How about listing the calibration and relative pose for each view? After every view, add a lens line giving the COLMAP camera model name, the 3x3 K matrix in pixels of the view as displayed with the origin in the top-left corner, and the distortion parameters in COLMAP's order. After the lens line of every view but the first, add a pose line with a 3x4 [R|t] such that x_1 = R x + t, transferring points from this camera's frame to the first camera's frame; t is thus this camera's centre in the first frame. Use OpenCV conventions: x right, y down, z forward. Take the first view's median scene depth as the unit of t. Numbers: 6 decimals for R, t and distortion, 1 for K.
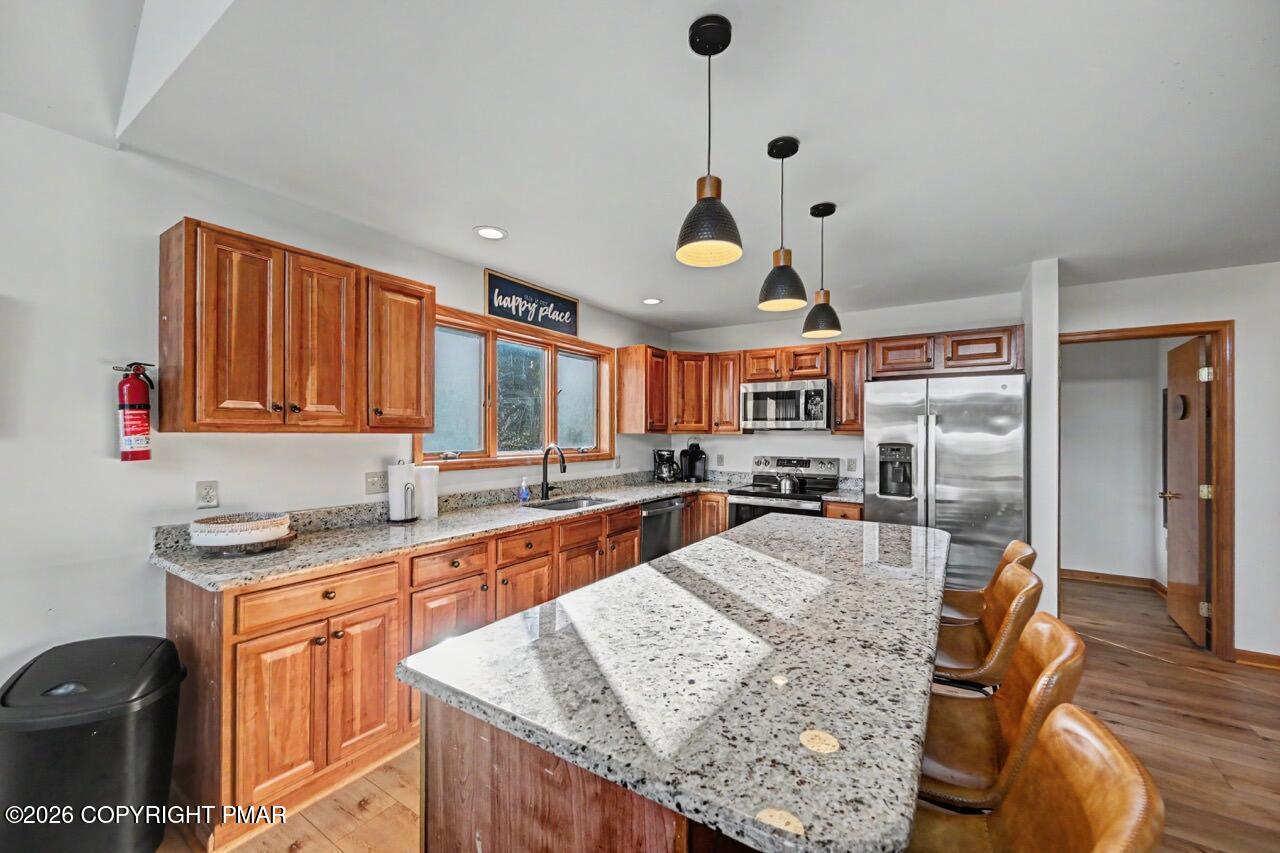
lens RADIAL K [[499.2, 0, 640.6], [0, 499.2, 432.9], [0, 0, 1]] dist [-0.000066, 0.000050]
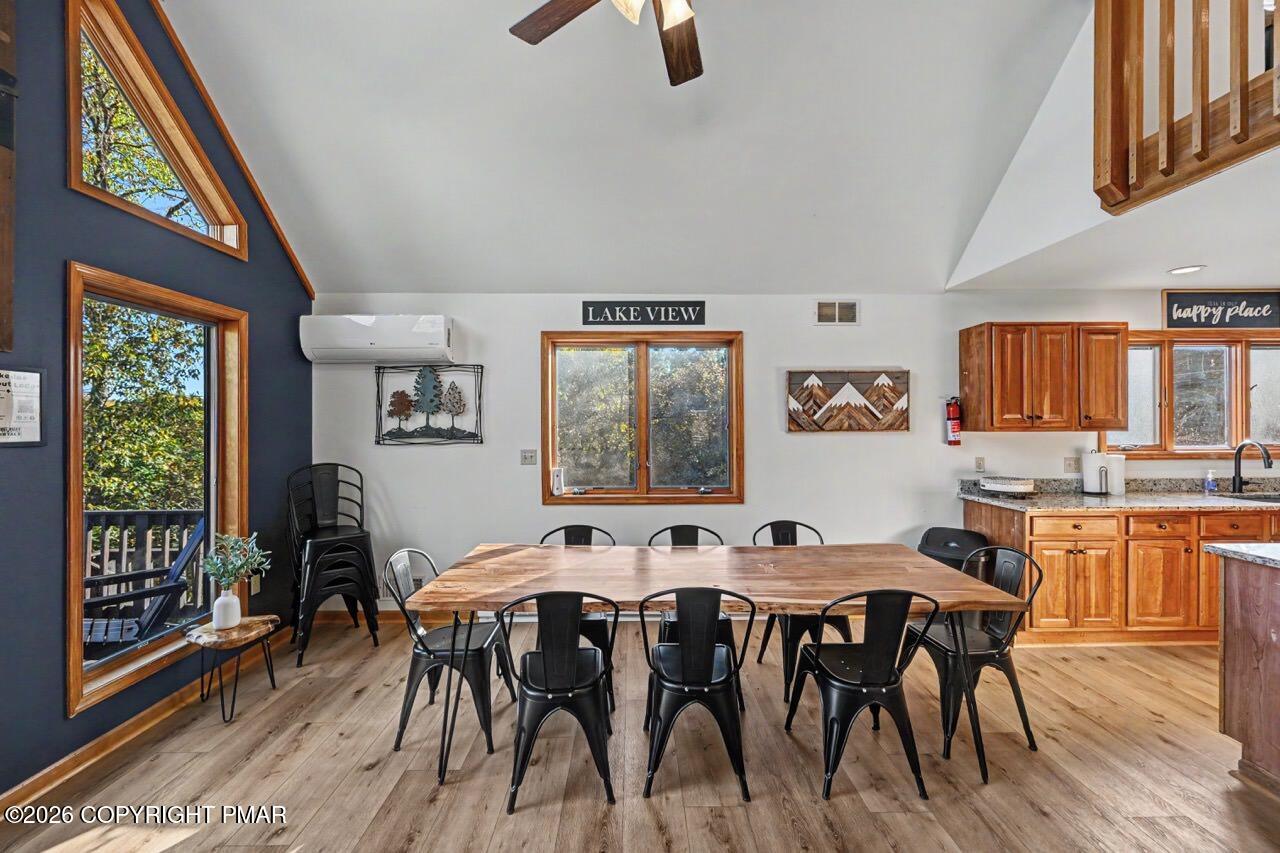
lens RADIAL K [[505.1, 0, 637.3], [0, 505.1, 427.2], [0, 0, 1]] dist [-0.000999, 0.000157]
pose [[0.557126, -0.001781, -0.830426, -0.015685], [0.008158, 0.999961, 0.003328, -0.019741], [0.830388, -0.008629, 0.557119, -0.685879]]
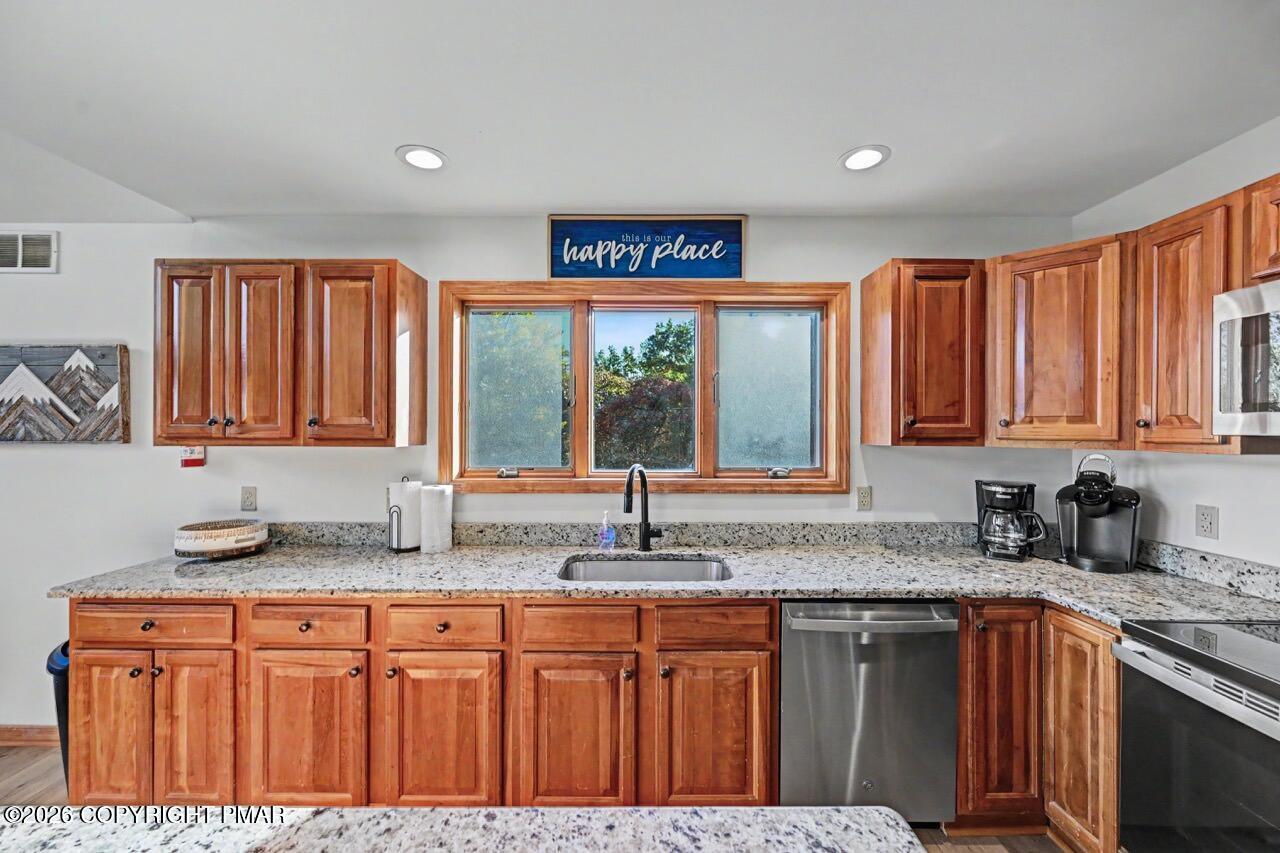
lens RADIAL K [[502.6, 0, 642.4], [0, 502.6, 429.5], [0, 0, 1]] dist [-0.002942, -0.000135]
pose [[0.548315, -0.001336, -0.836271, 0.366664], [0.001989, 0.999998, -0.000294, -0.019587], [0.836269, -0.001502, 0.548317, 0.712618]]
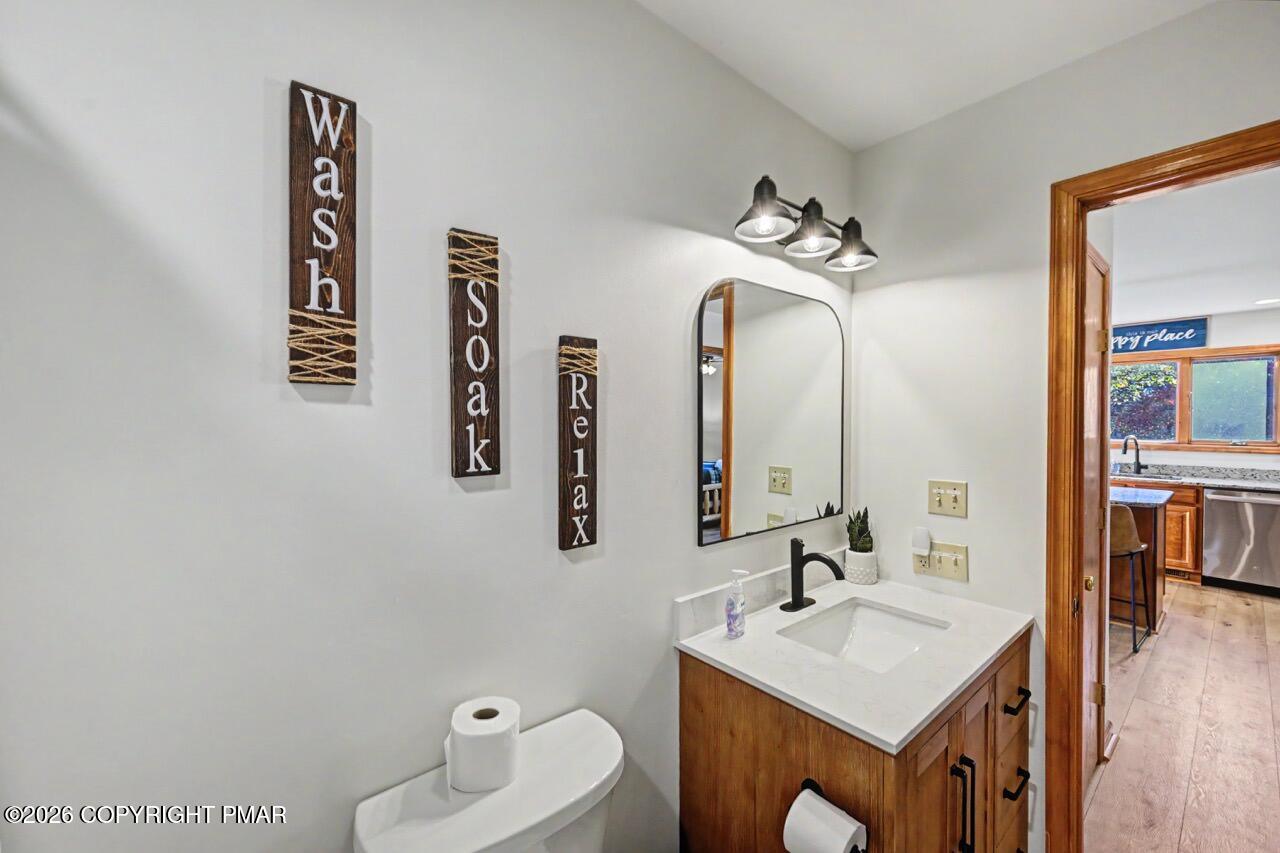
lens RADIAL K [[505.1, 0, 637.3], [0, 505.1, 427.2], [0, 0, 1]] dist [-0.000999, 0.000157]
pose [[-0.296397, 0.010356, -0.955009, 1.742813], [0.002675, 0.999946, 0.010013, -0.020196], [0.955061, 0.000414, -0.296409, 0.076816]]
